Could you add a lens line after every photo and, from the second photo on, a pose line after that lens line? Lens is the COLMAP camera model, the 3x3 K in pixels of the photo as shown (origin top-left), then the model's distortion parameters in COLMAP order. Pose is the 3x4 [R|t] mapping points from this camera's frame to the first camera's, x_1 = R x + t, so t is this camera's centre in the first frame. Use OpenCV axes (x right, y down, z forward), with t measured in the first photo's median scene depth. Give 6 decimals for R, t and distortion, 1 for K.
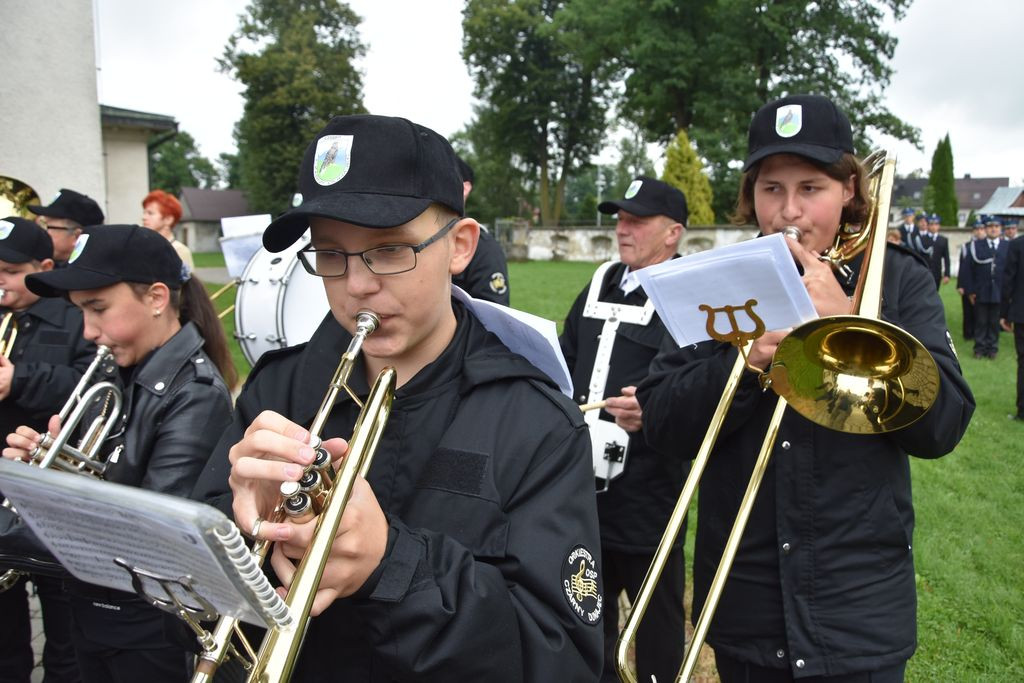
lens RADIAL K [[809.1, 0, 510.3], [0, 809.1, 345.2], [0, 0, 1]] dist [-0.156207, 0.113055]
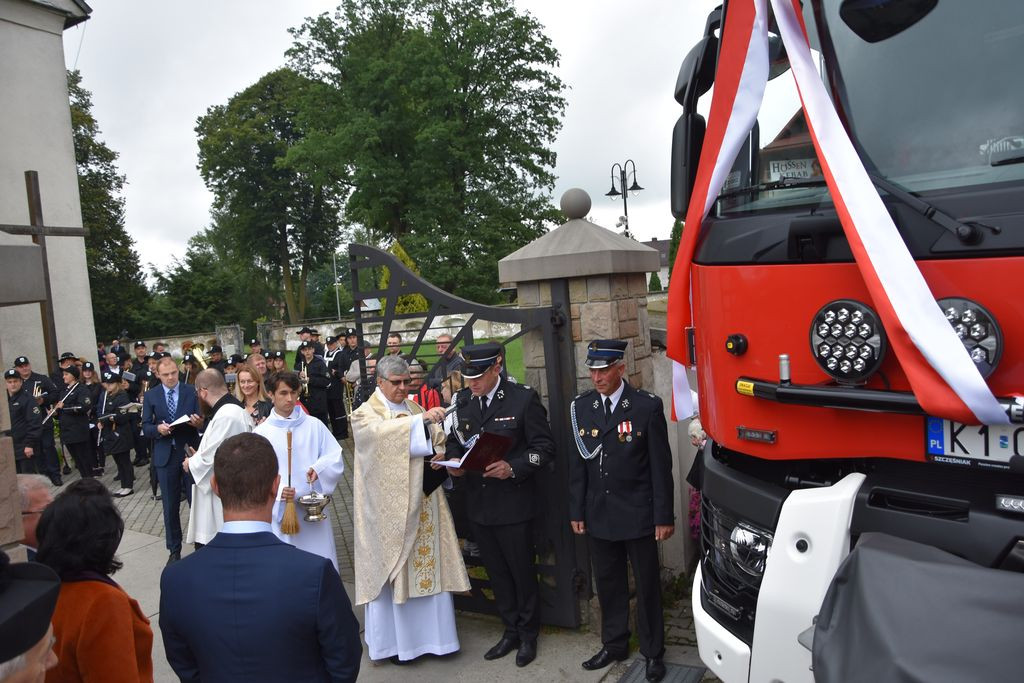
lens RADIAL K [[809.1, 0, 512.0], [0, 809.1, 345.6], [0, 0, 1]] dist [-0.156207, 0.113055]
pose [[0.946740, -0.102554, 0.305231, -0.010675], [0.132108, 0.988182, -0.077743, 0.012636], [-0.293651, 0.113925, 0.949100, -0.126077]]
